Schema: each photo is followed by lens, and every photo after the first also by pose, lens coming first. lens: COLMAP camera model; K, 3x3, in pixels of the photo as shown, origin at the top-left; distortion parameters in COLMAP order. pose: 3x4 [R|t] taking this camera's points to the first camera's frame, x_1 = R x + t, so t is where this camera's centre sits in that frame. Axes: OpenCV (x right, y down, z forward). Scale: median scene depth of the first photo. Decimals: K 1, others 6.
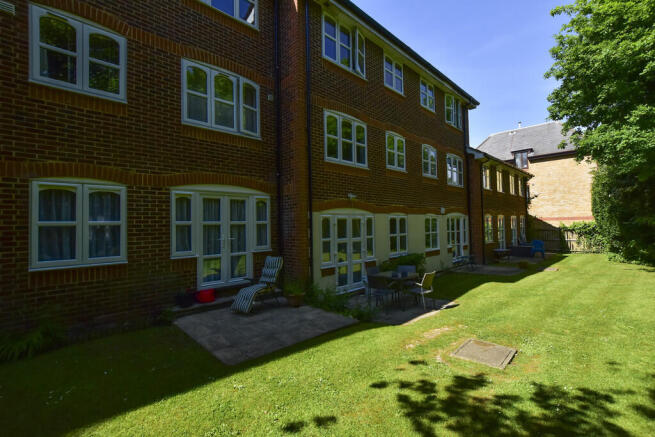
lens RADIAL K [[282.1, 0, 330.0], [0, 282.1, 217.0], [0, 0, 1]] dist [-0.002736, -0.000208]
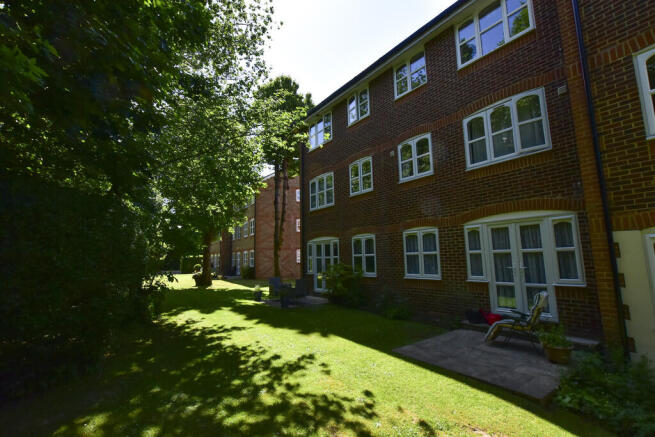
lens RADIAL K [[289.7, 0, 332.1], [0, 289.7, 219.8], [0, 0, 1]] dist [-0.008556, 0.000080]
pose [[-0.095448, -0.113062, -0.988993, 0.754073], [0.049681, 0.991750, -0.118172, 0.001250], [0.994194, -0.060414, -0.089043, 0.509682]]
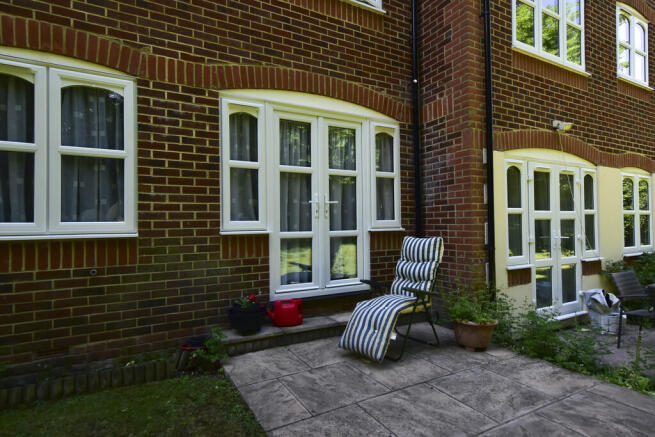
lens RADIAL K [[357.7, 0, 340.1], [0, 357.7, 217.6], [0, 0, 1]] dist [0.015017, 0.001446]
pose [[0.973125, 0.003821, -0.230246, -0.204908], [-0.000392, 0.999888, 0.014936, 0.105079], [0.230278, -0.014445, 0.973018, 0.414103]]
